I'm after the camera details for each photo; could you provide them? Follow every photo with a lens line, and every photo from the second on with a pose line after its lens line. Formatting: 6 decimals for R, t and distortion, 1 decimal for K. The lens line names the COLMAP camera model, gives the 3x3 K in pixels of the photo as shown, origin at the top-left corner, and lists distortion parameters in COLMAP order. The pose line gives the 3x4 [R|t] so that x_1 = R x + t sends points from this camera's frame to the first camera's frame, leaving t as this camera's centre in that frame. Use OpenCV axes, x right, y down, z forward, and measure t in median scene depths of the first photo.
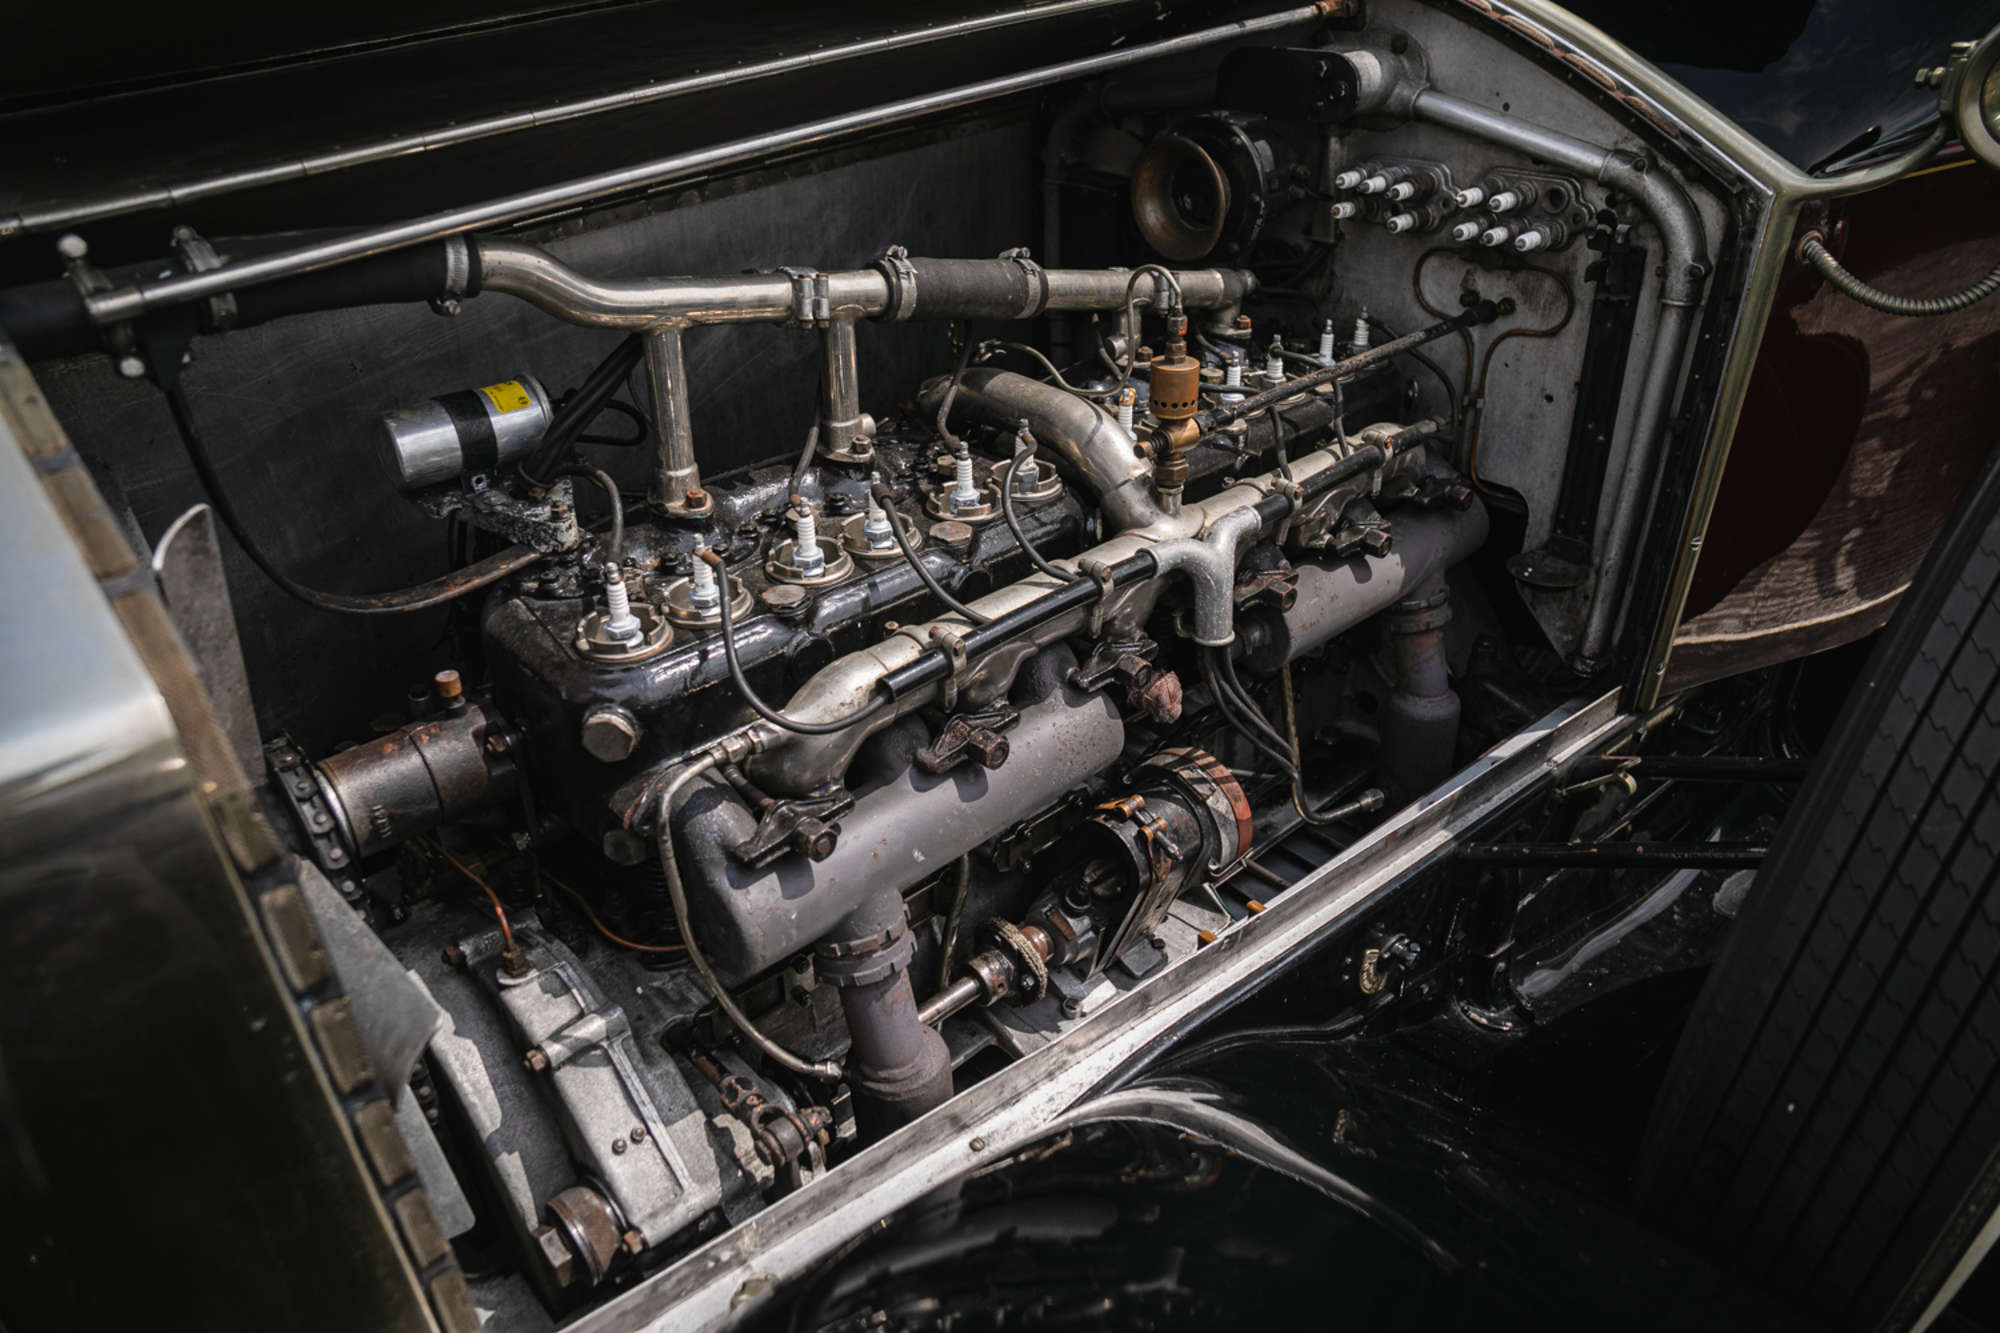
lens RADIAL K [[1347.5, 0, 998.1], [0, 1347.5, 665.1], [0, 0, 1]] dist [-0.059686, 0.032784]
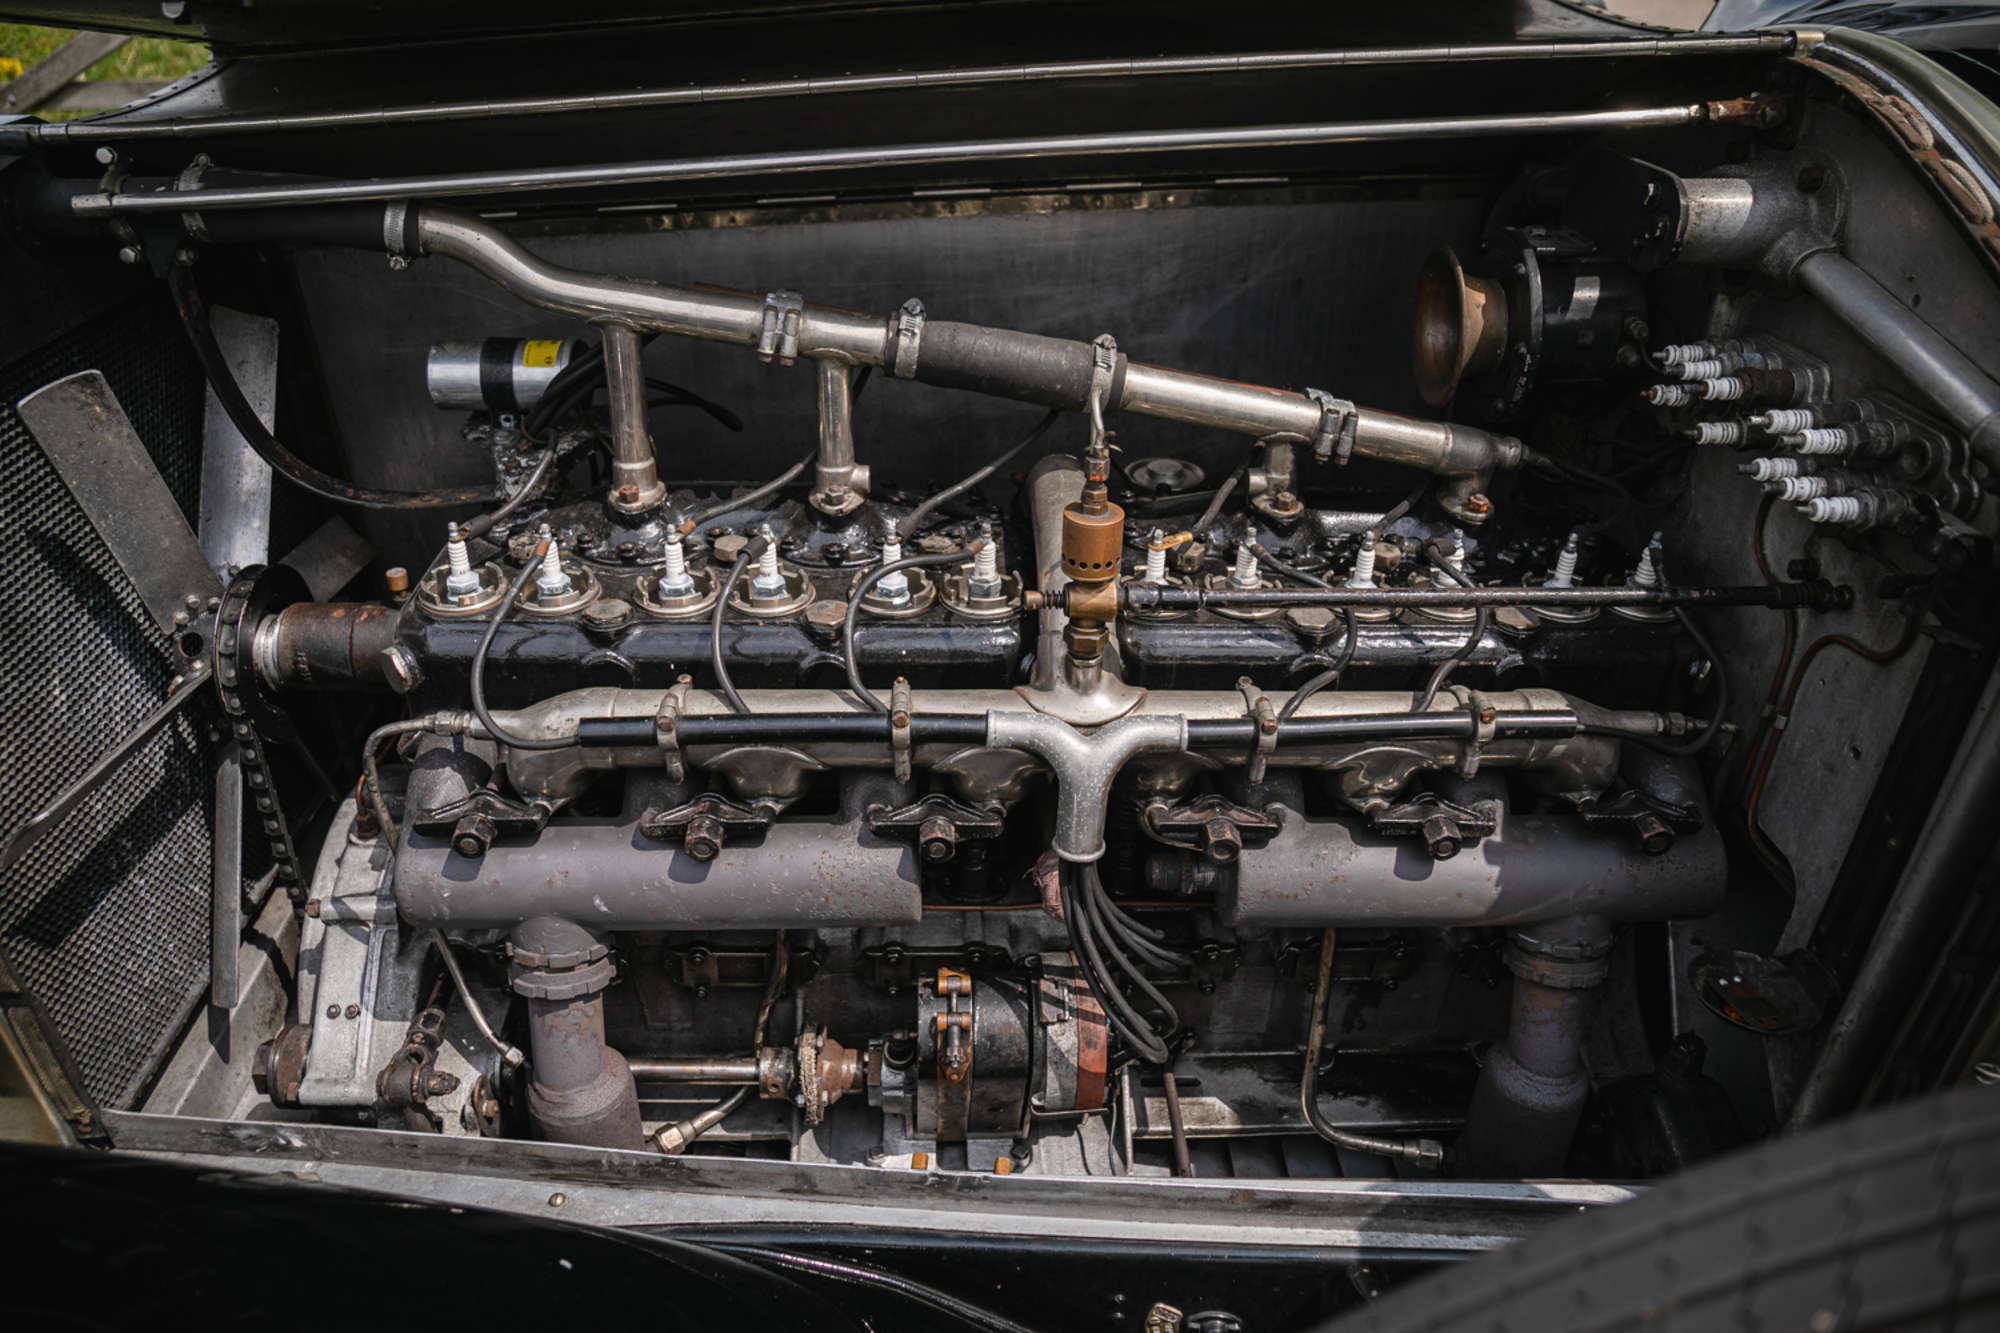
lens RADIAL K [[1347.5, 0, 1019.0], [0, 1347.5, 667.2], [0, 0, 1]] dist [-0.059686, 0.032784]
pose [[0.752494, 0.366317, -0.547325, 0.572207], [-0.360622, 0.924567, 0.122996, -0.221515], [0.551094, 0.104824, 0.827833, 0.314375]]
